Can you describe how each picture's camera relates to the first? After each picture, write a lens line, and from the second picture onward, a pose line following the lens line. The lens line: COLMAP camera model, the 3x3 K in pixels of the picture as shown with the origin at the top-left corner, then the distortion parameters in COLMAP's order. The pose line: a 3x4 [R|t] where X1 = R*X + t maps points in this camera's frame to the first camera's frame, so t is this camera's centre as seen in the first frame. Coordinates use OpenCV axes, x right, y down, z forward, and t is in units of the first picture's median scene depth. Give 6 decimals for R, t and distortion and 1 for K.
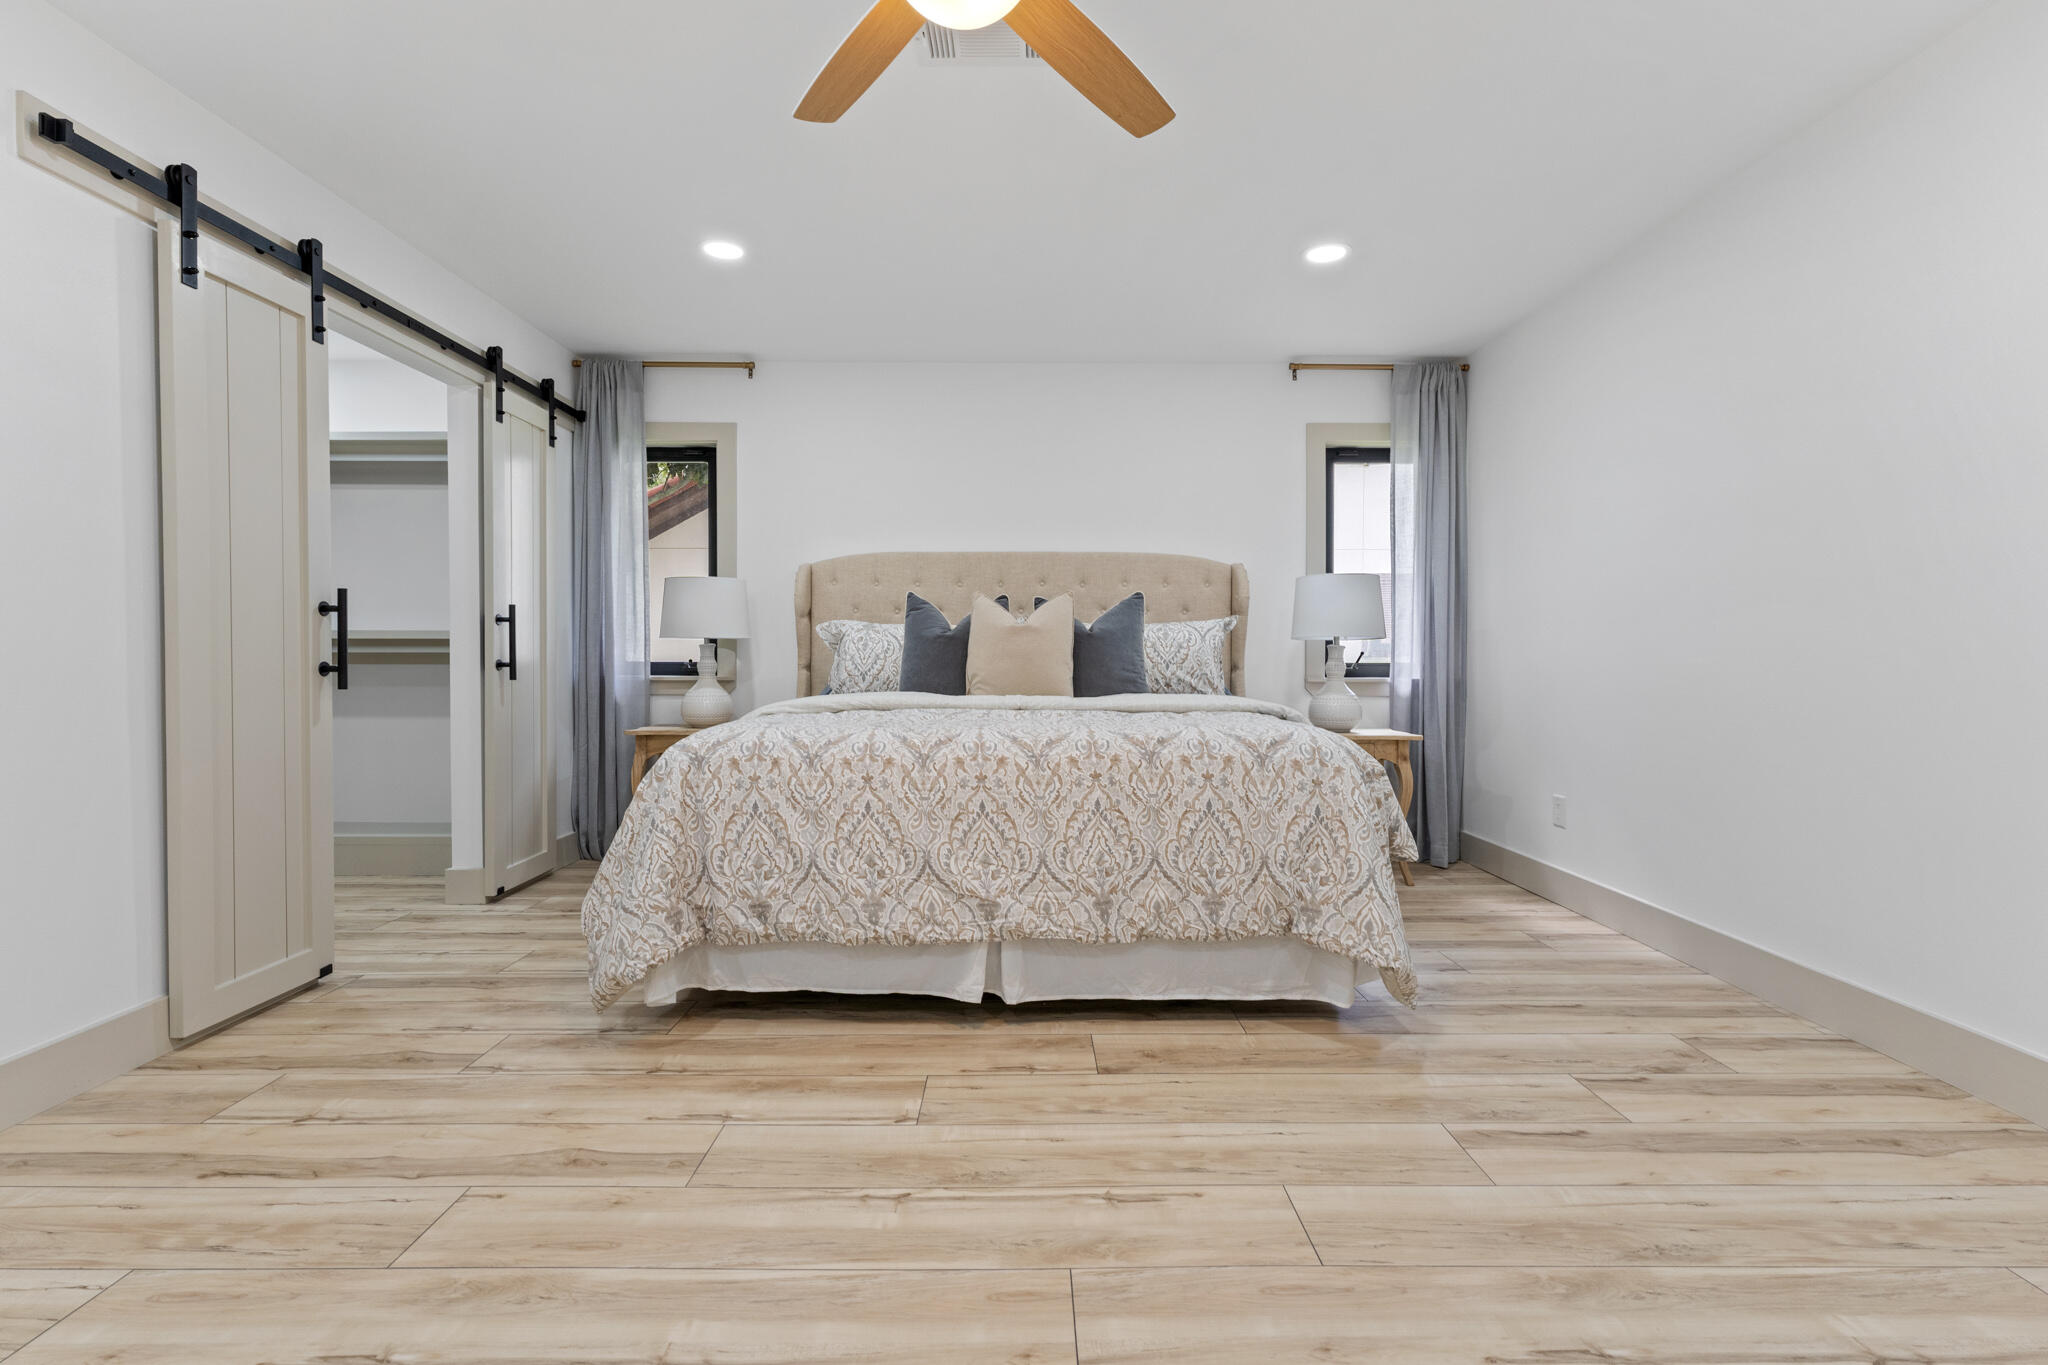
lens RADIAL K [[922.6, 0, 1024.2], [0, 922.6, 669.8], [0, 0, 1]] dist [-0.000497, -0.000074]
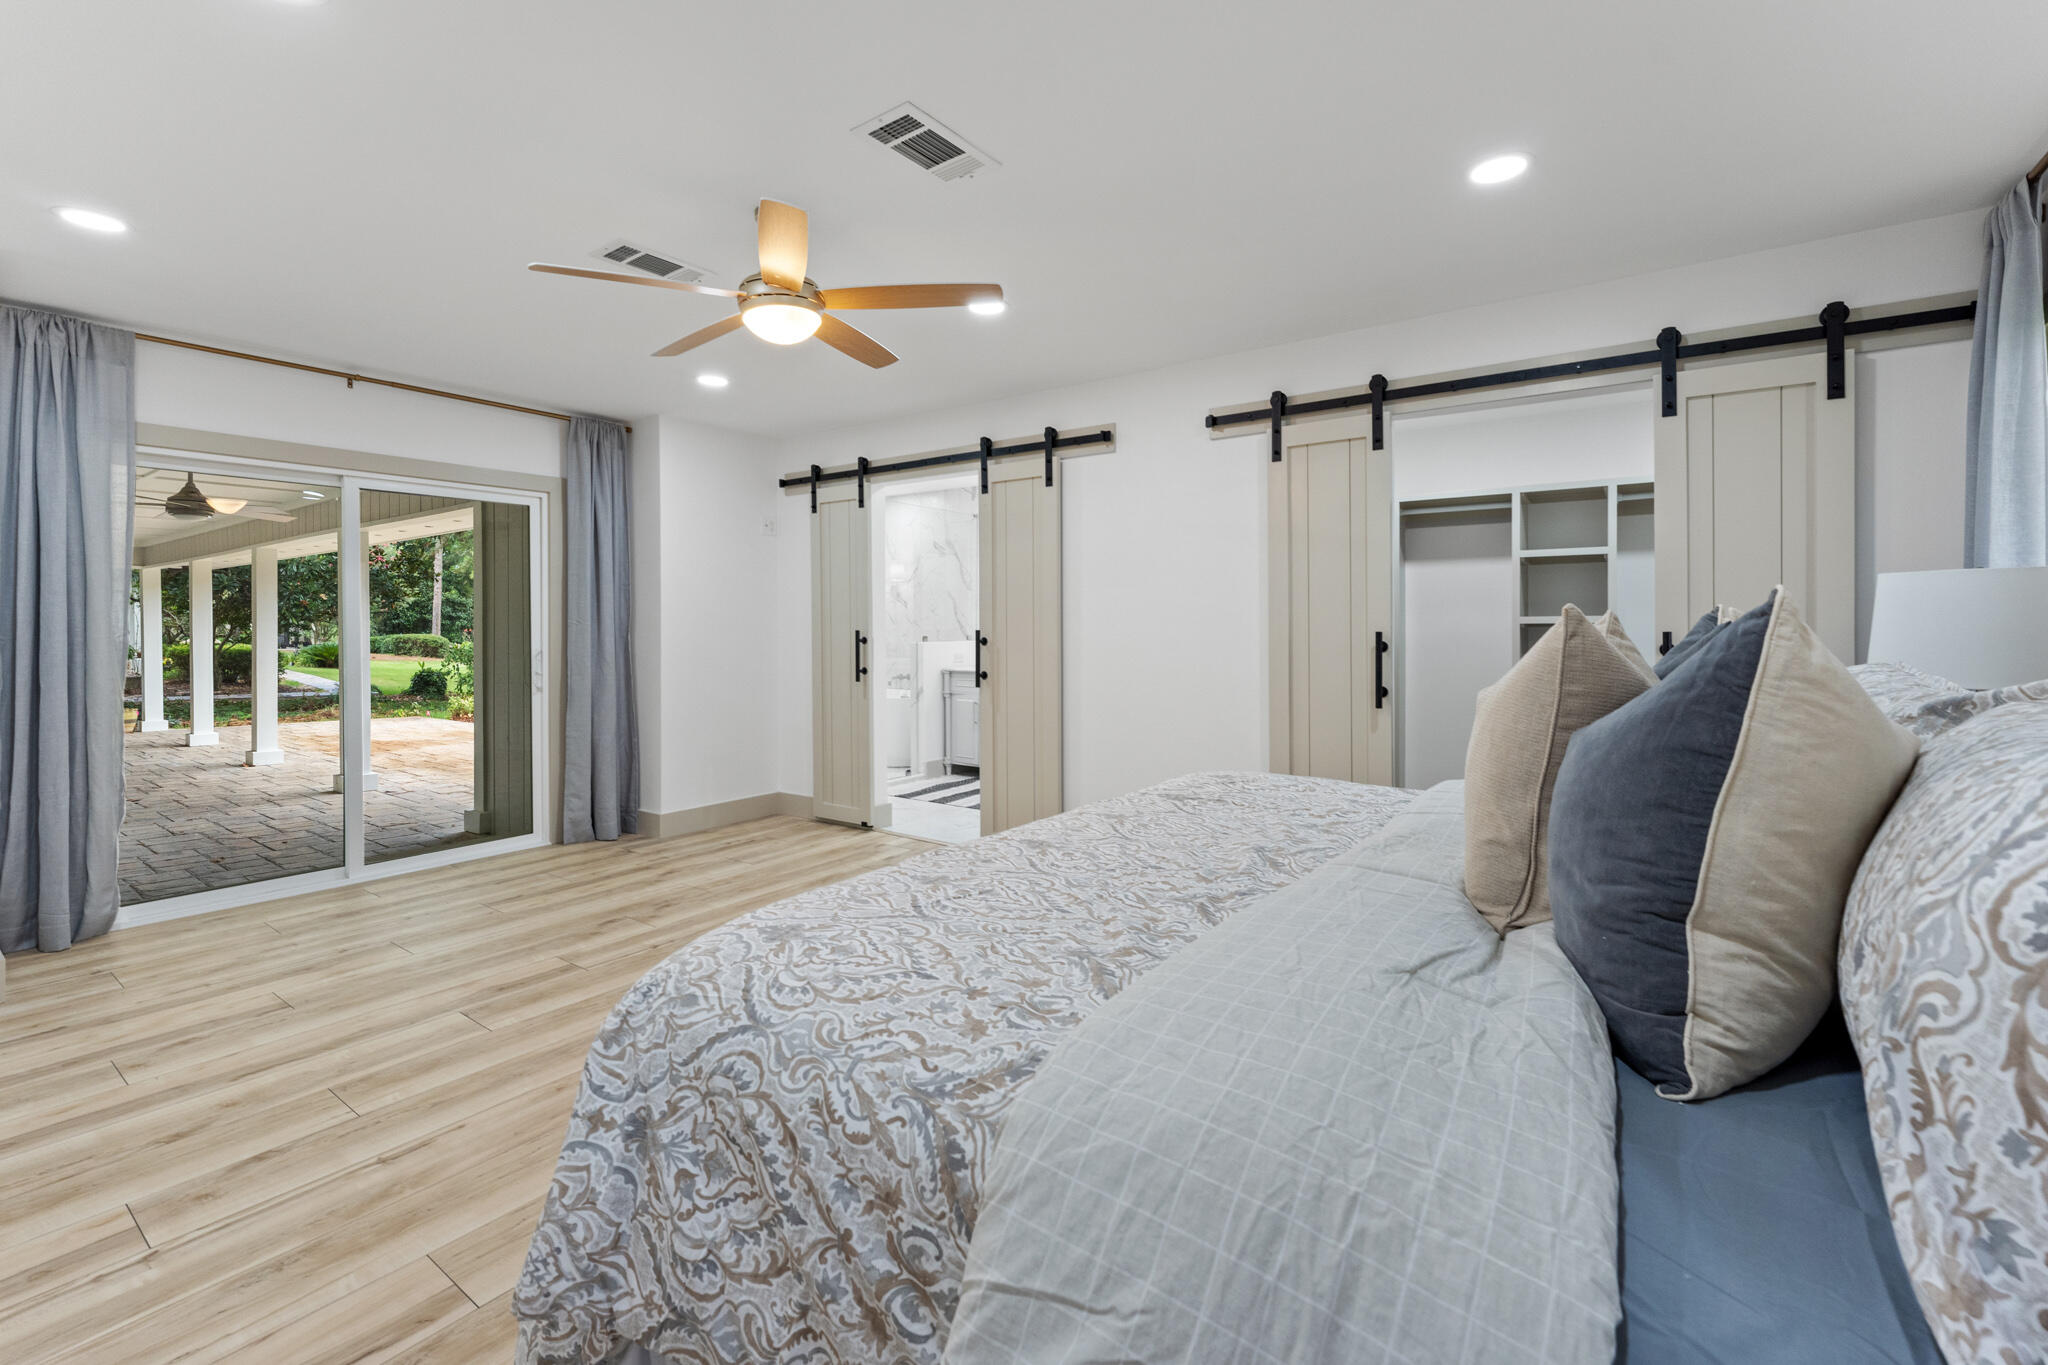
lens RADIAL K [[887.1, 0, 1022.6], [0, 887.1, 638.0], [0, 0, 1]] dist [-0.001945, -0.000188]
pose [[-0.592086, 0.000709, -0.805874, 0.646272], [-0.017901, 0.999741, 0.014032, -0.101639], [0.805676, 0.022734, -0.591920, 1.514145]]
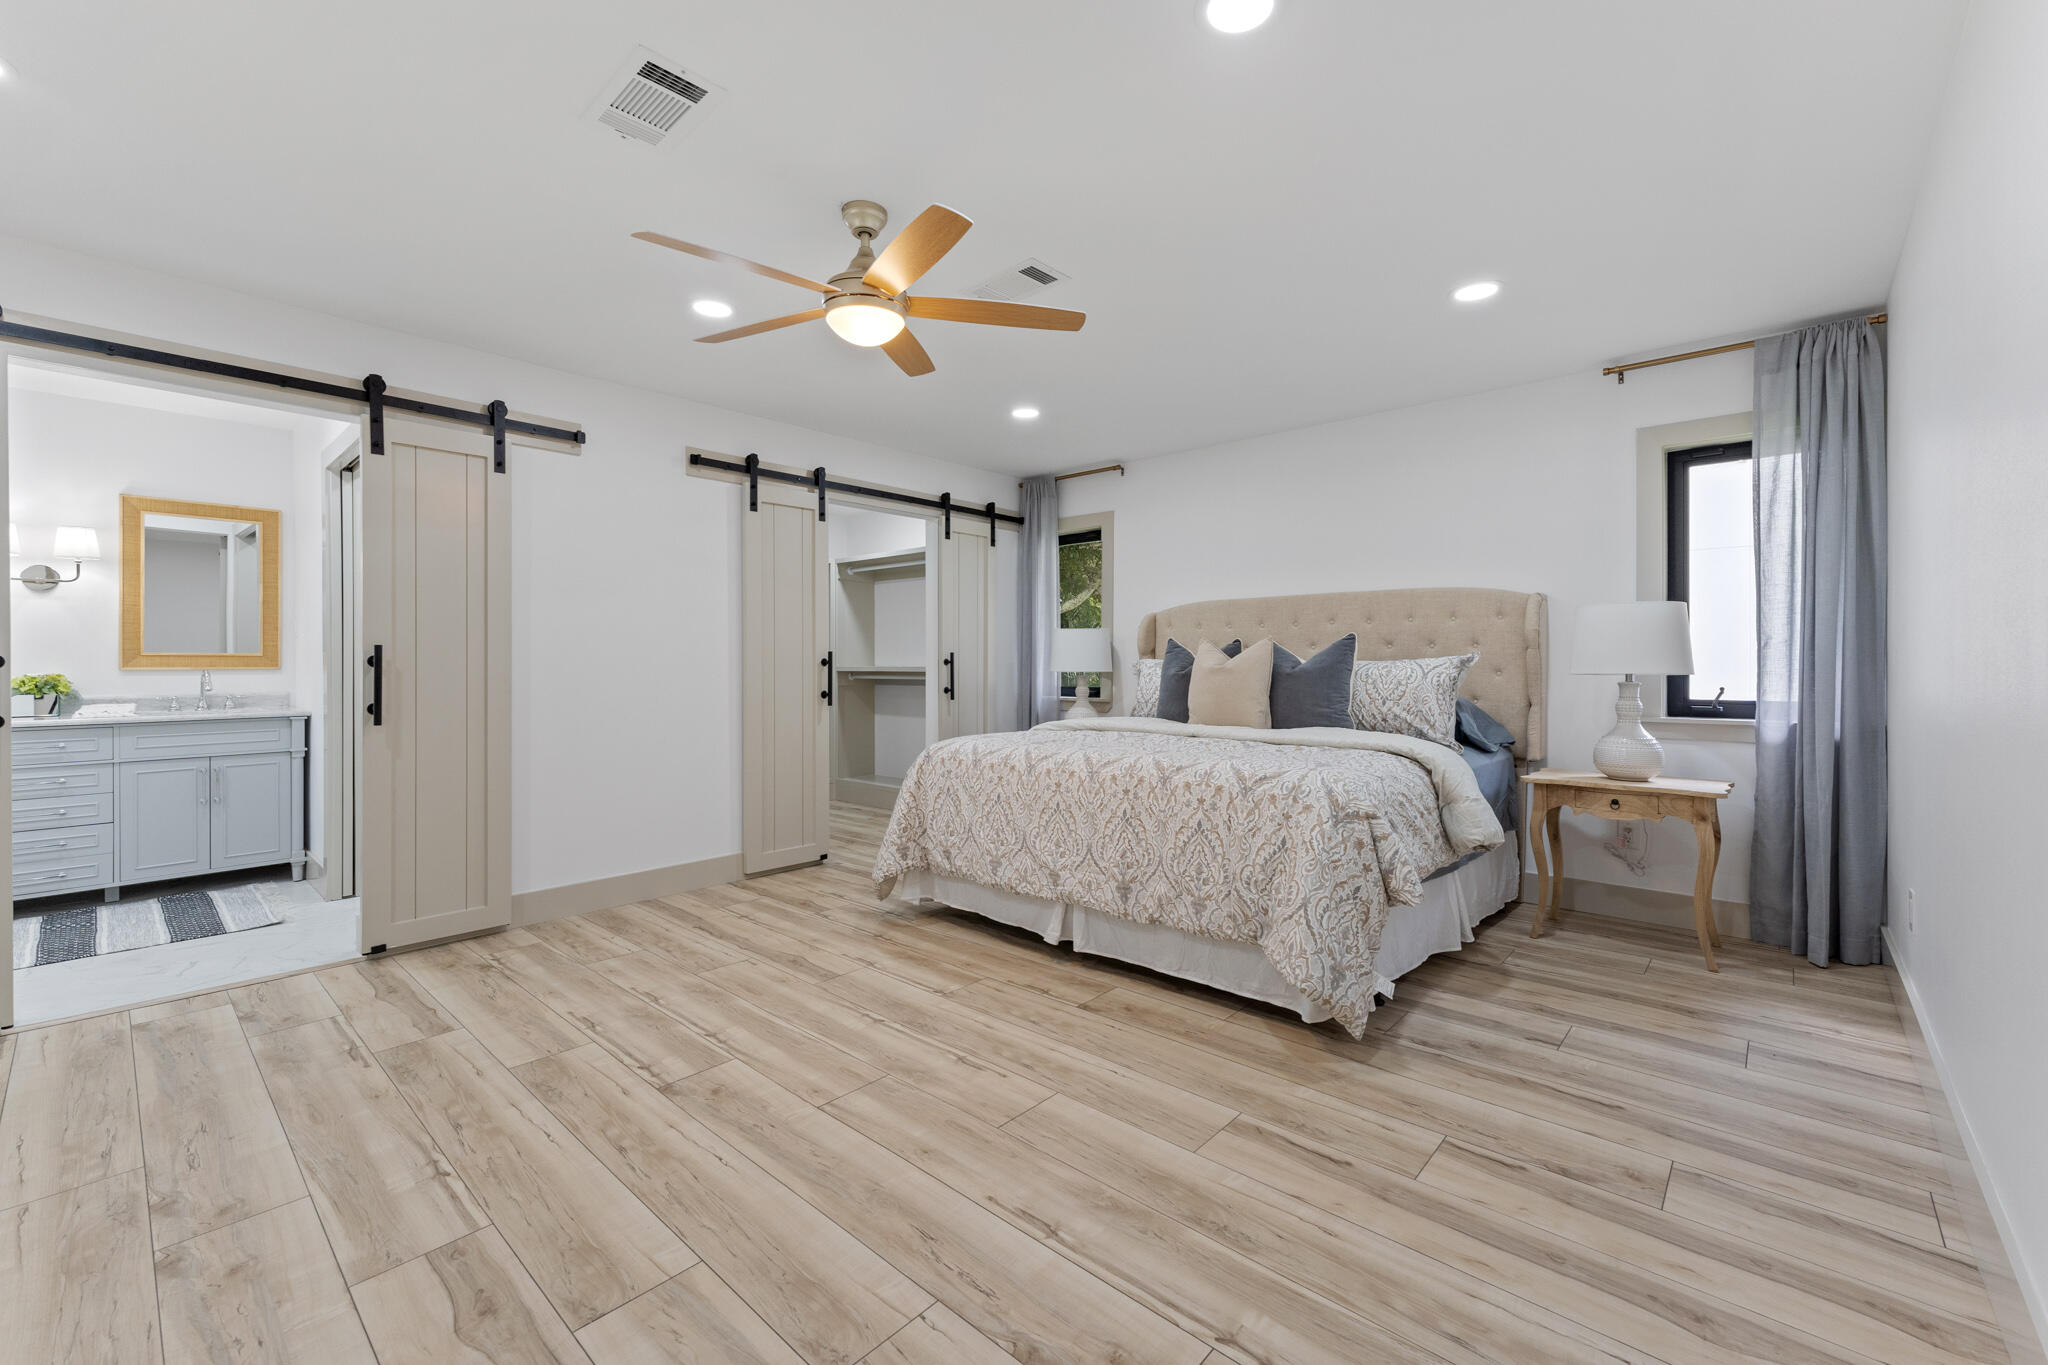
lens RADIAL K [[845.8, 0, 1026.5], [0, 845.8, 666.4], [0, 0, 1]] dist [0.001824, 0.000265]
pose [[0.738550, -0.000969, -0.674198, 0.787947], [-0.008184, 0.999912, -0.010403, -0.049123], [0.674149, 0.013201, 0.738478, 0.013095]]
